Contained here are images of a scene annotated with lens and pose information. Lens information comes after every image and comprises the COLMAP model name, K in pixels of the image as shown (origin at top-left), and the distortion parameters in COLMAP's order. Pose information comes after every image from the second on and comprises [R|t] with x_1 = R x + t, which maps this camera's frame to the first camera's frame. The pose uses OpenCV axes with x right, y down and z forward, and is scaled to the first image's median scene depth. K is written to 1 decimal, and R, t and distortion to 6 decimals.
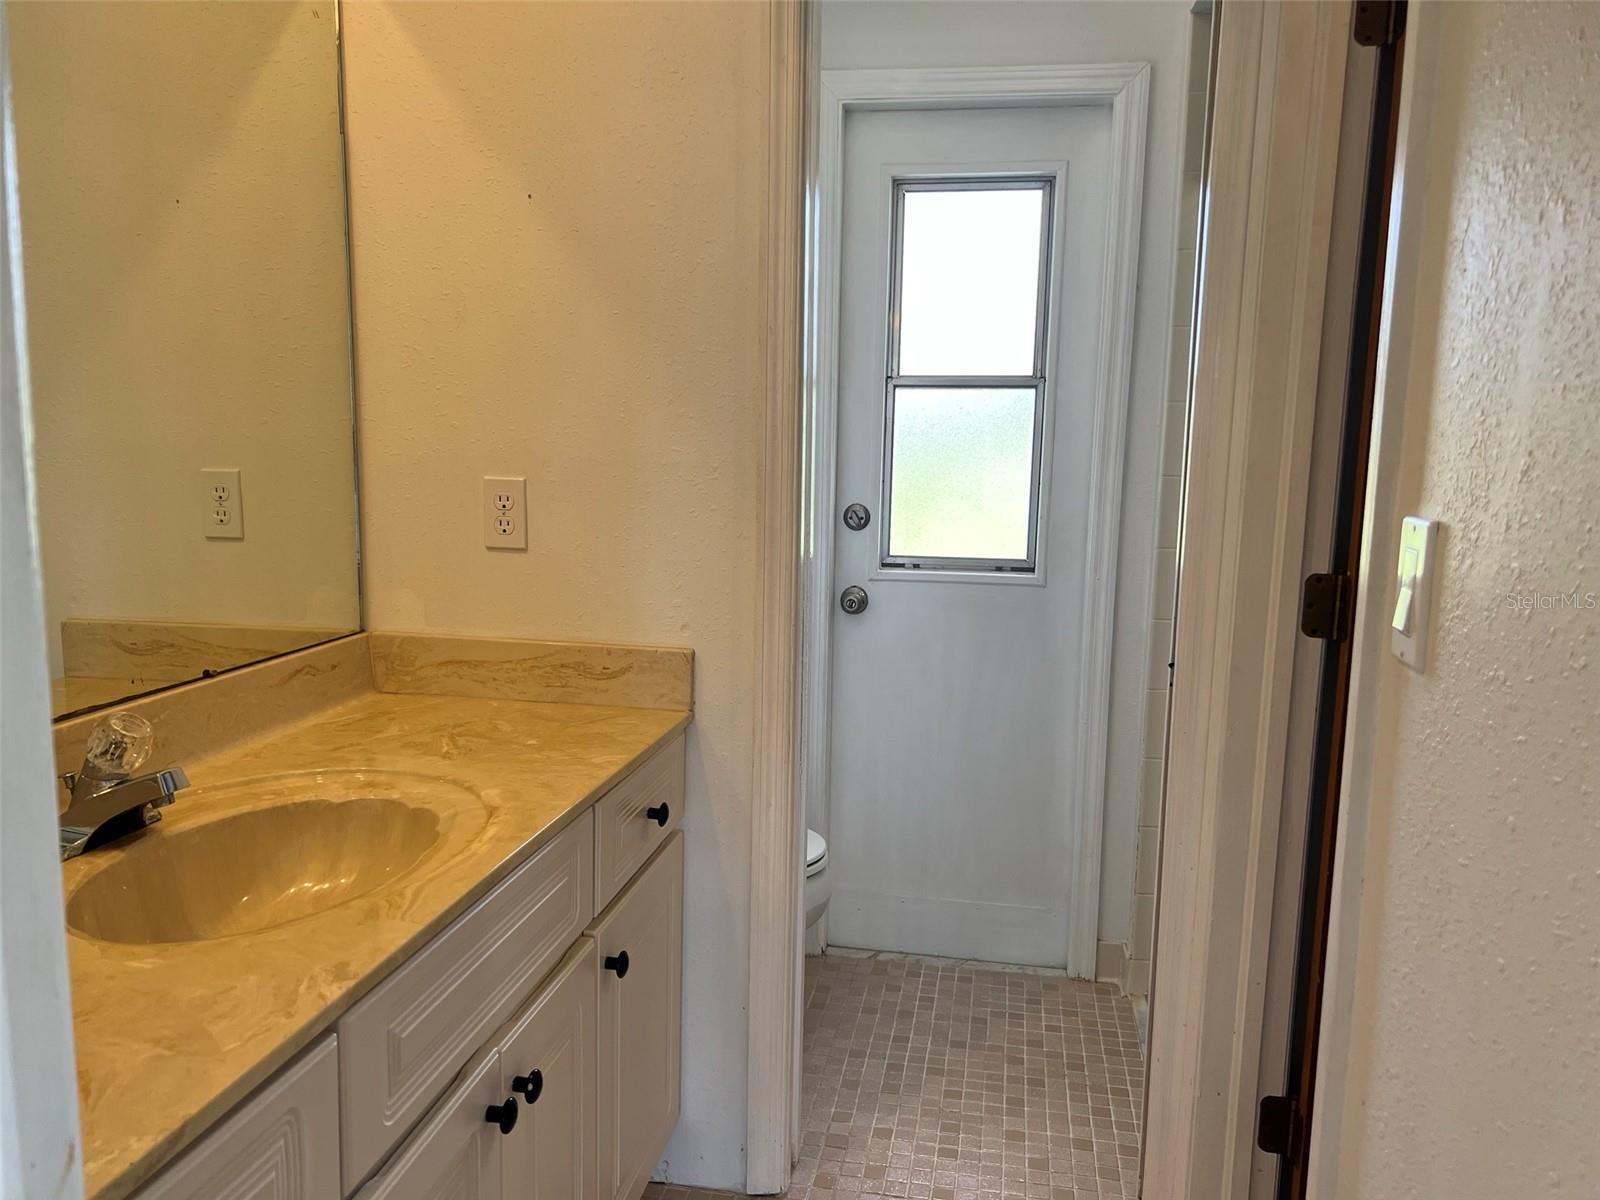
lens RADIAL K [[1194.6, 0, 807.9], [0, 1194.6, 599.0], [0, 0, 1]] dist [0.057545, -0.063668]
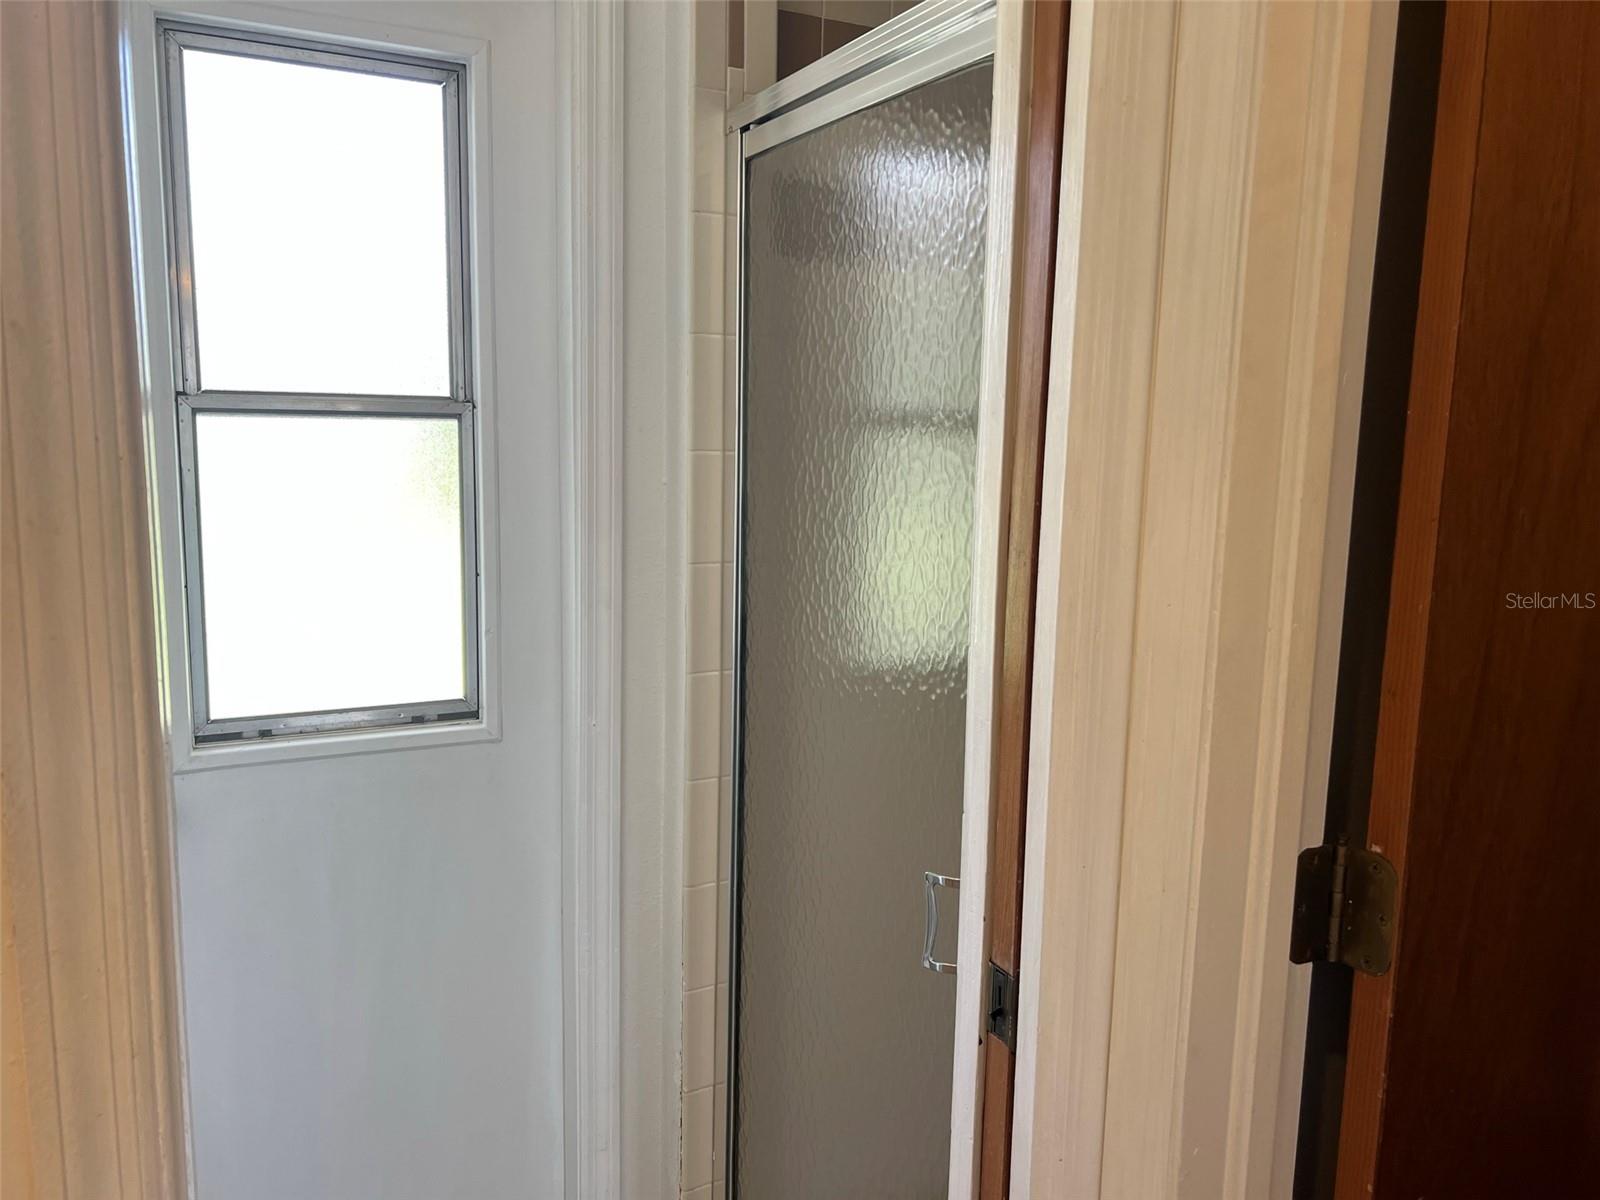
lens RADIAL K [[1194.6, 0, 786.3], [0, 1194.6, 595.5], [0, 0, 1]] dist [0.057545, -0.063668]
pose [[0.806916, -0.084718, 0.584559, -0.036934], [0.074515, 0.996354, 0.041538, -0.098710], [-0.585947, 0.010041, 0.810287, 0.410591]]
